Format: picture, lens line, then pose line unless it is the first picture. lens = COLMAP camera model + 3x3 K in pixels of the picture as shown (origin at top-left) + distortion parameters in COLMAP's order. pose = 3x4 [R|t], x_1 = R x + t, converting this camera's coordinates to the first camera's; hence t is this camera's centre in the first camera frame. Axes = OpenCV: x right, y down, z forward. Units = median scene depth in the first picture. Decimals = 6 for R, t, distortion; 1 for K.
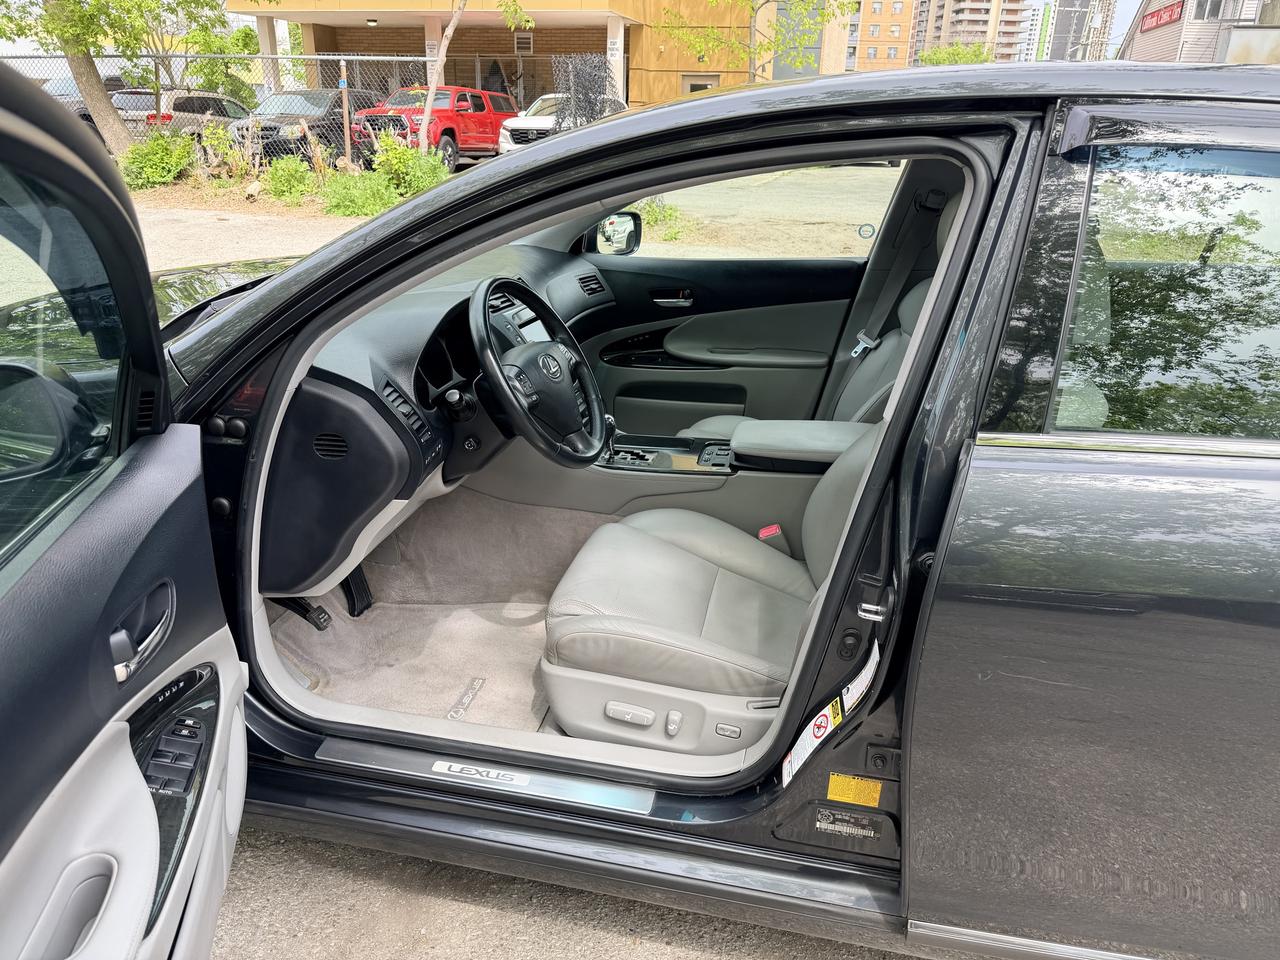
lens RADIAL K [[909.4, 0, 628.9], [0, 909.4, 483.1], [0, 0, 1]] dist [0.007027, -0.018226]
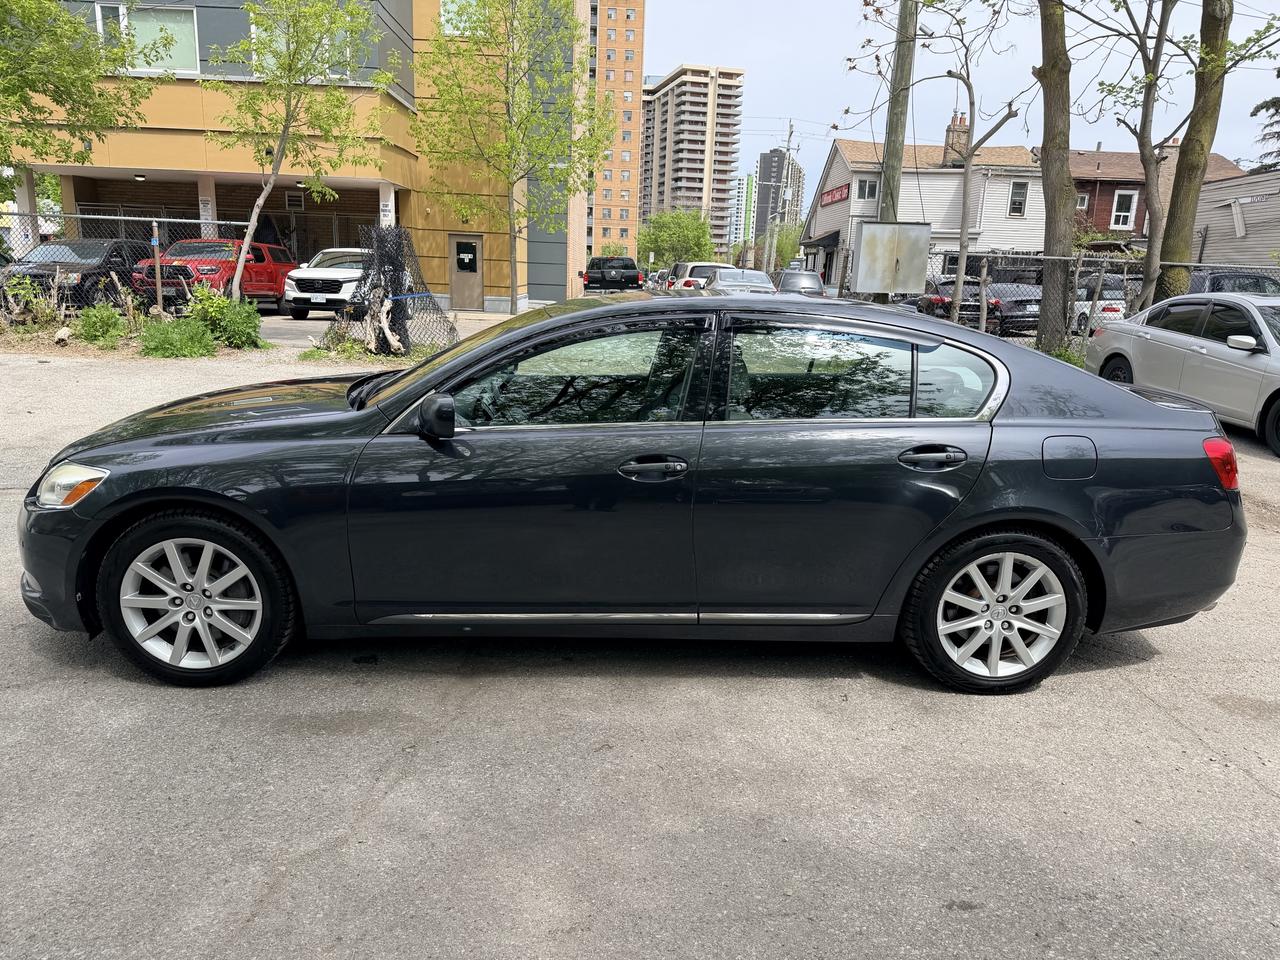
lens RADIAL K [[909.4, 0, 643.6], [0, 909.4, 486.6], [0, 0, 1]] dist [0.007027, -0.018226]
pose [[0.961063, -0.049122, 0.271928, -0.033082], [0.087355, 0.987615, -0.130328, 0.028174], [-0.262158, 0.149007, 0.953452, -0.091400]]
